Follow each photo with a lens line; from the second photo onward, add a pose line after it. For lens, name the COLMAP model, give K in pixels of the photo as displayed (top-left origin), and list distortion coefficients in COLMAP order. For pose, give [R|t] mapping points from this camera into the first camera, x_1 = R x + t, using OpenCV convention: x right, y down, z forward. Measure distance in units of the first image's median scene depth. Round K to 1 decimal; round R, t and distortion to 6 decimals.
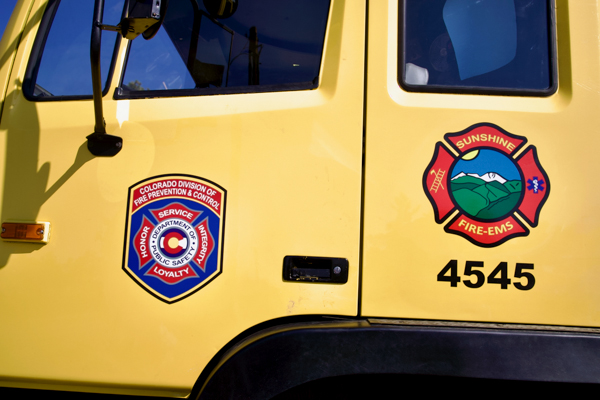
lens RADIAL K [[469.1, 0, 300.0], [0, 469.1, 200.0], [0, 0, 1]] dist [-0.044078, 0.008894]
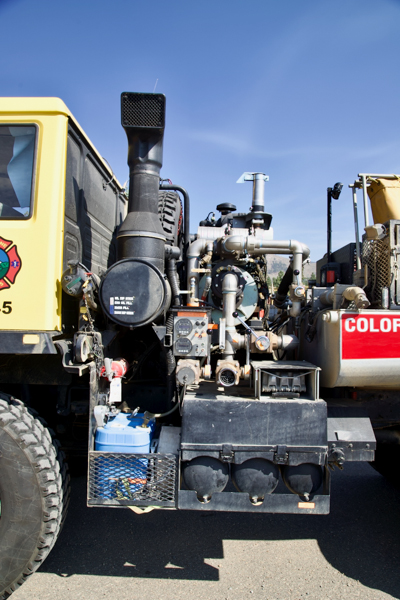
lens RADIAL K [[469.1, 0, 216.4], [0, 469.1, 299.1], [0, 0, 1]] dist [-0.044078, 0.008894]
pose [[0.999474, -0.026906, -0.018078, 1.445948], [0.027963, 0.997745, 0.061016, 0.022828], [0.016396, -0.061489, 0.997973, -1.079249]]
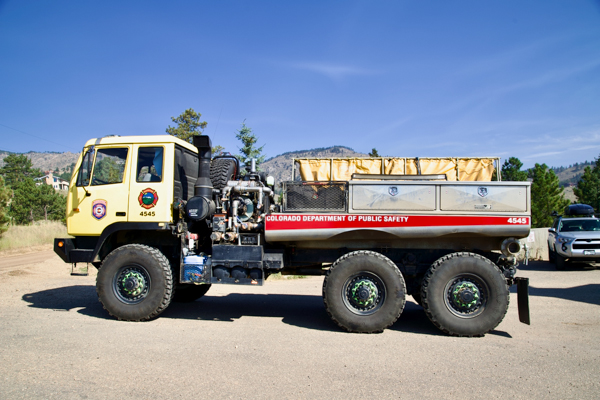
lens RADIAL K [[469.1, 0, 300.0], [0, 469.1, 200.0], [0, 0, 1]] dist [-0.044078, 0.008894]
pose [[0.991041, -0.042954, -0.126464, 3.045714], [0.046249, 0.998660, 0.023233, -0.064788], [0.125297, -0.028873, 0.991699, -4.599555]]
